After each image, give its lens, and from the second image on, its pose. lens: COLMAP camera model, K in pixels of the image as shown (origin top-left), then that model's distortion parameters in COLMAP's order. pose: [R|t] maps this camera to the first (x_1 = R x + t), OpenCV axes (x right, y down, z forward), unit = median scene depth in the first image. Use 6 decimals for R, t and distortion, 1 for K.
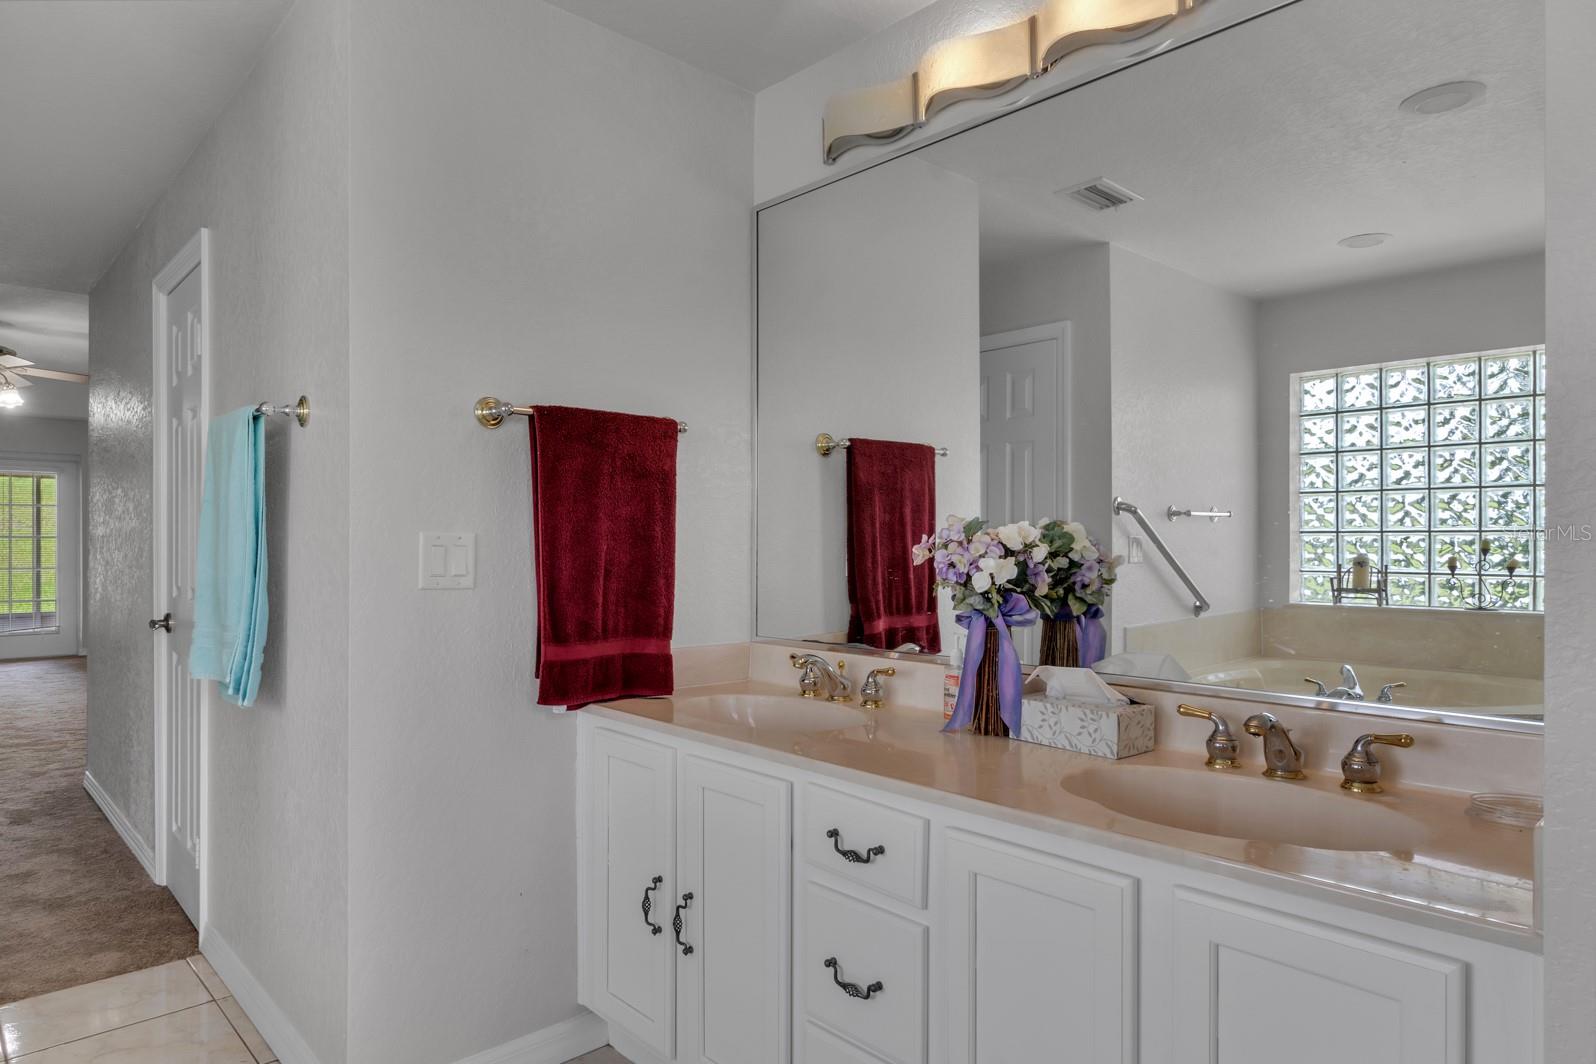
lens RADIAL K [[998.1, 0, 798.0], [0, 998.1, 532.0], [0, 0, 1]] dist [0.000747, 0.000046]
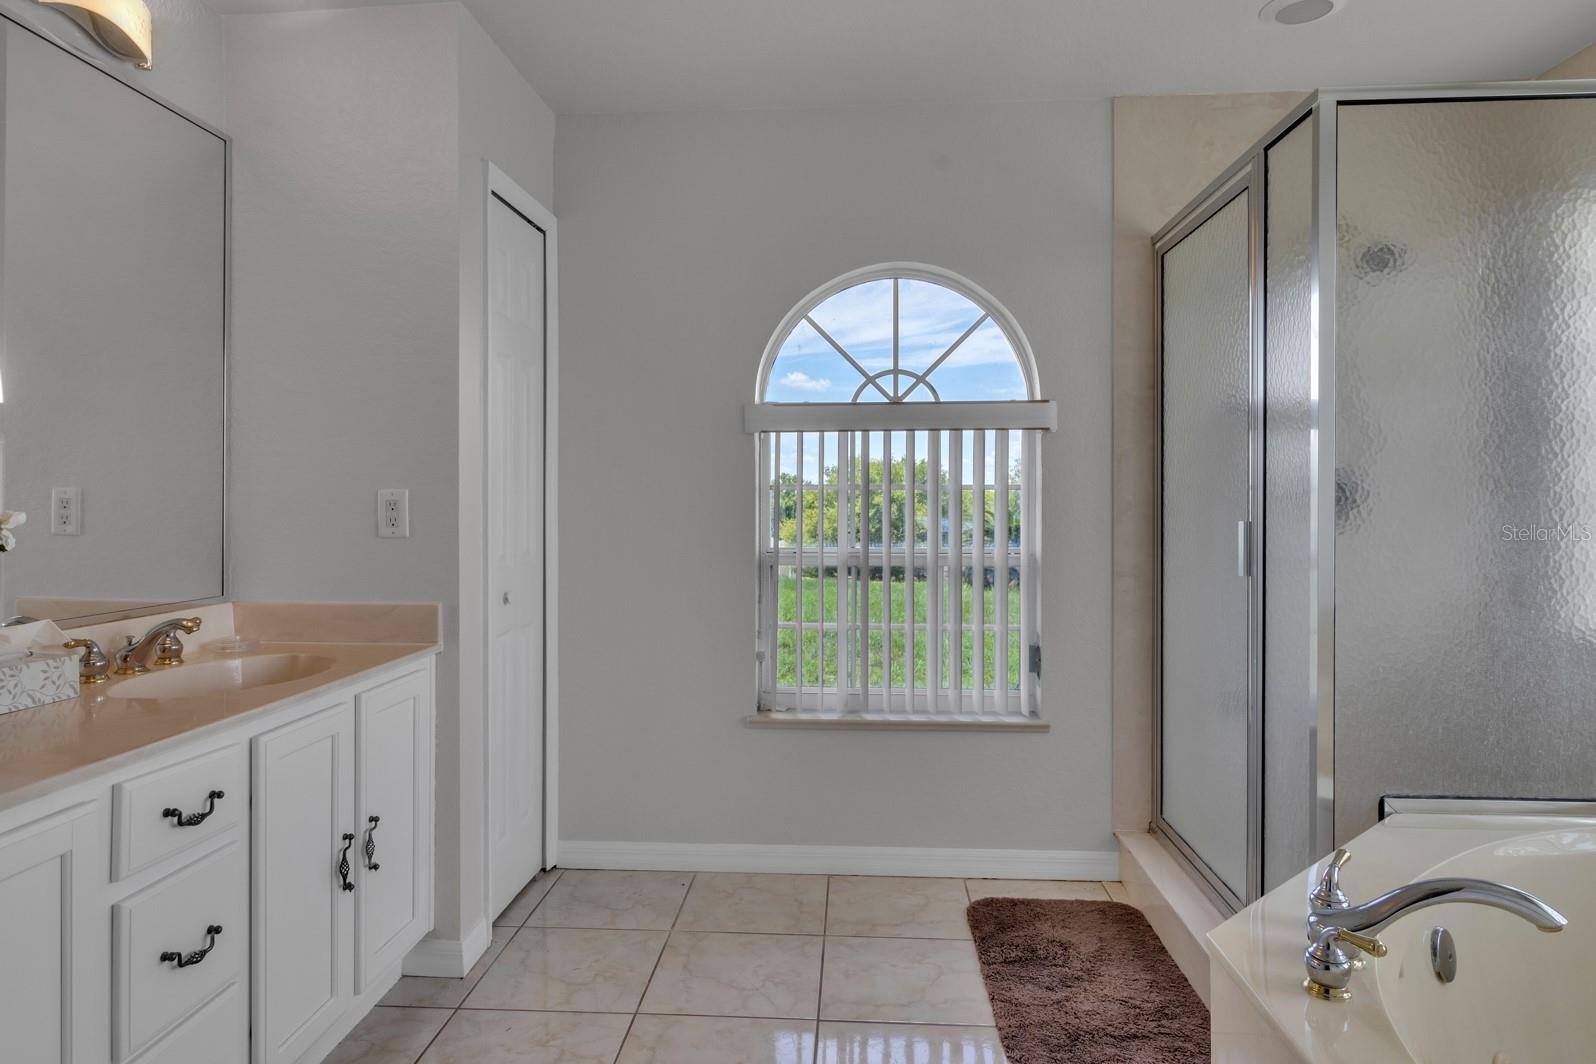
lens RADIAL K [[869.5, 0, 800.5], [0, 869.5, 504.3], [0, 0, 1]] dist [-0.000230, -0.000091]
pose [[-0.699049, -0.002212, 0.715070, -0.893581], [-0.004997, 0.999986, -0.001793, 0.018335], [-0.715056, -0.004827, -0.699051, 1.097976]]
